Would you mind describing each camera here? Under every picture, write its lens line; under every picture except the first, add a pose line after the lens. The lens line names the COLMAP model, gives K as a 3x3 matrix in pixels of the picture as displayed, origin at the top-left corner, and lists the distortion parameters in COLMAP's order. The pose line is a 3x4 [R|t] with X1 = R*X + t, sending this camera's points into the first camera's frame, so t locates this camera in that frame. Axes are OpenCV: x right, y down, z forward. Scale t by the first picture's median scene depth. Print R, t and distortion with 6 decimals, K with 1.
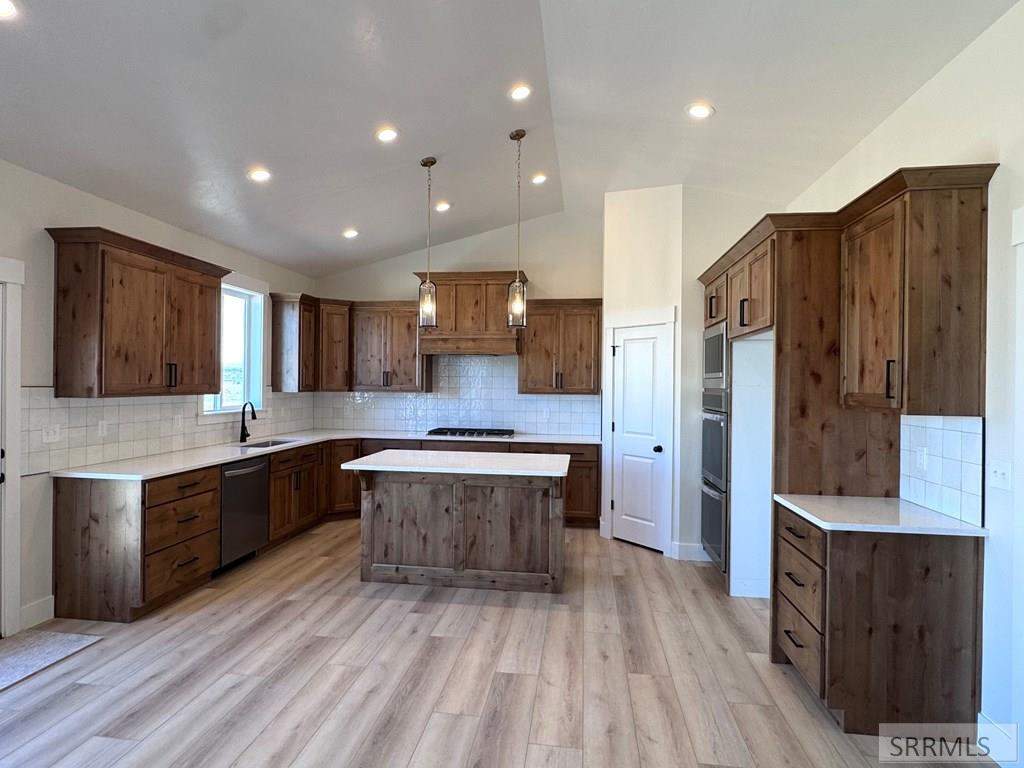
lens RADIAL K [[562.9, 0, 509.5], [0, 562.9, 387.4], [0, 0, 1]] dist [-0.012338, 0.009741]
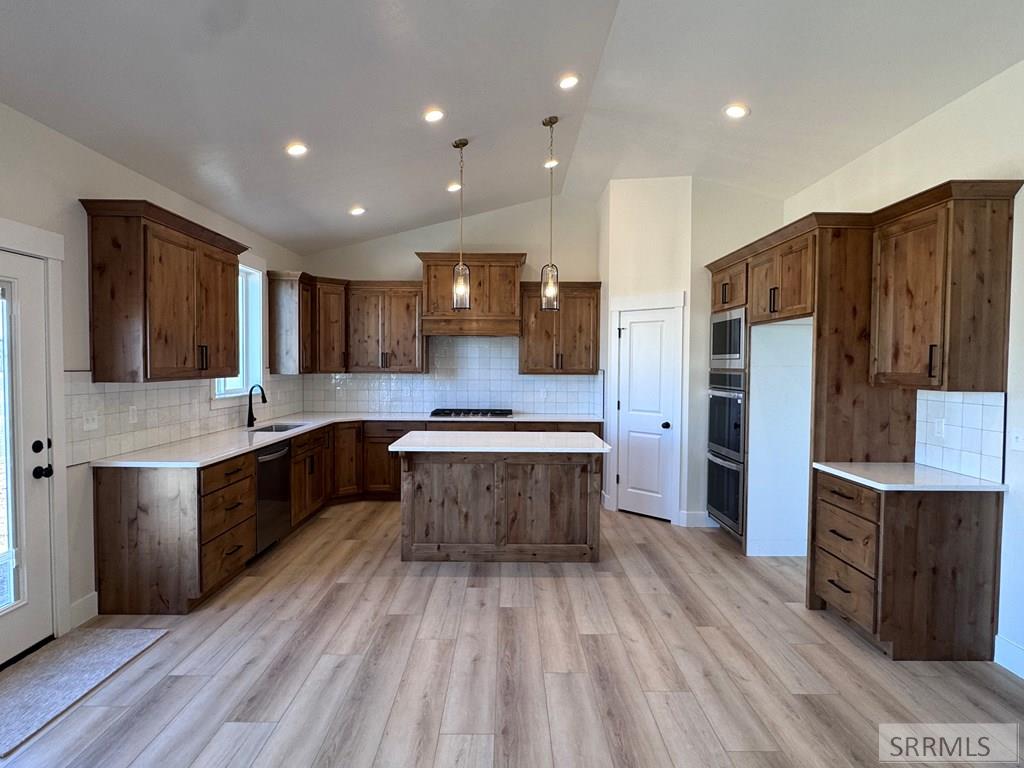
lens RADIAL K [[562.9, 0, 514.1], [0, 562.9, 387.4], [0, 0, 1]] dist [-0.012338, 0.009741]
pose [[0.989620, -0.009774, 0.143375, -0.210737], [0.004551, 0.999315, 0.036713, -0.004083], [-0.143636, -0.035679, 0.988987, -0.020353]]
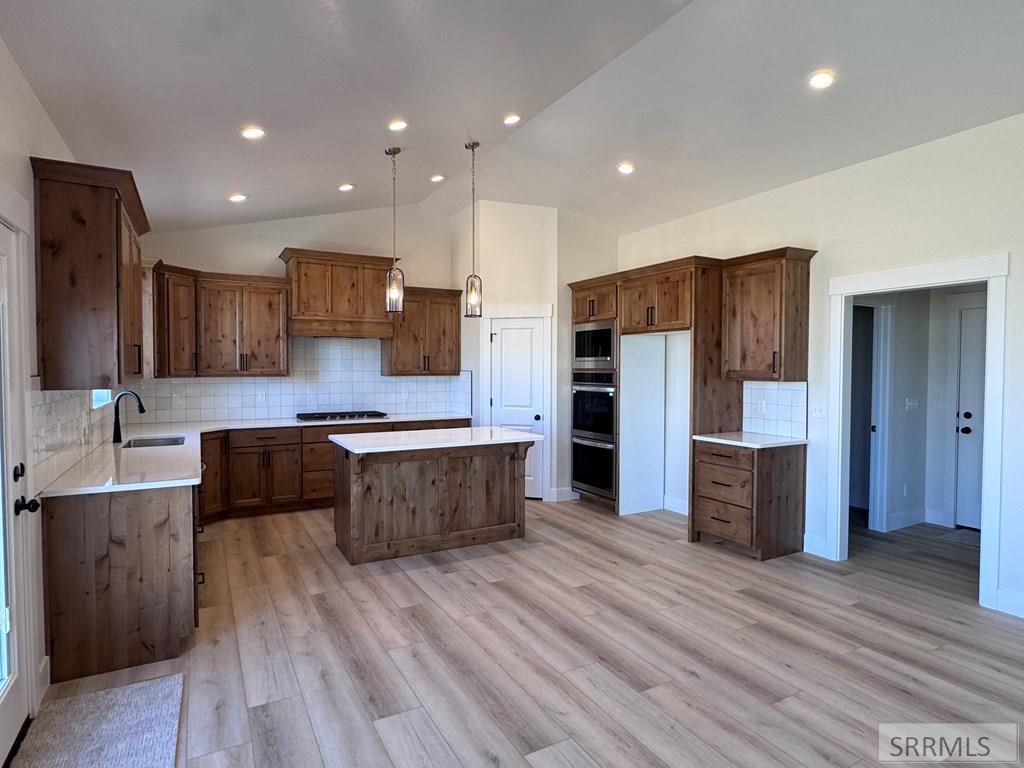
lens RADIAL K [[562.9, 0, 512.5], [0, 562.9, 389.1], [0, 0, 1]] dist [-0.012338, 0.009741]
pose [[0.800593, -0.032635, 0.598319, -0.638164], [0.010523, 0.999128, 0.040416, -0.005965], [-0.599116, -0.026061, 0.800238, 0.036420]]
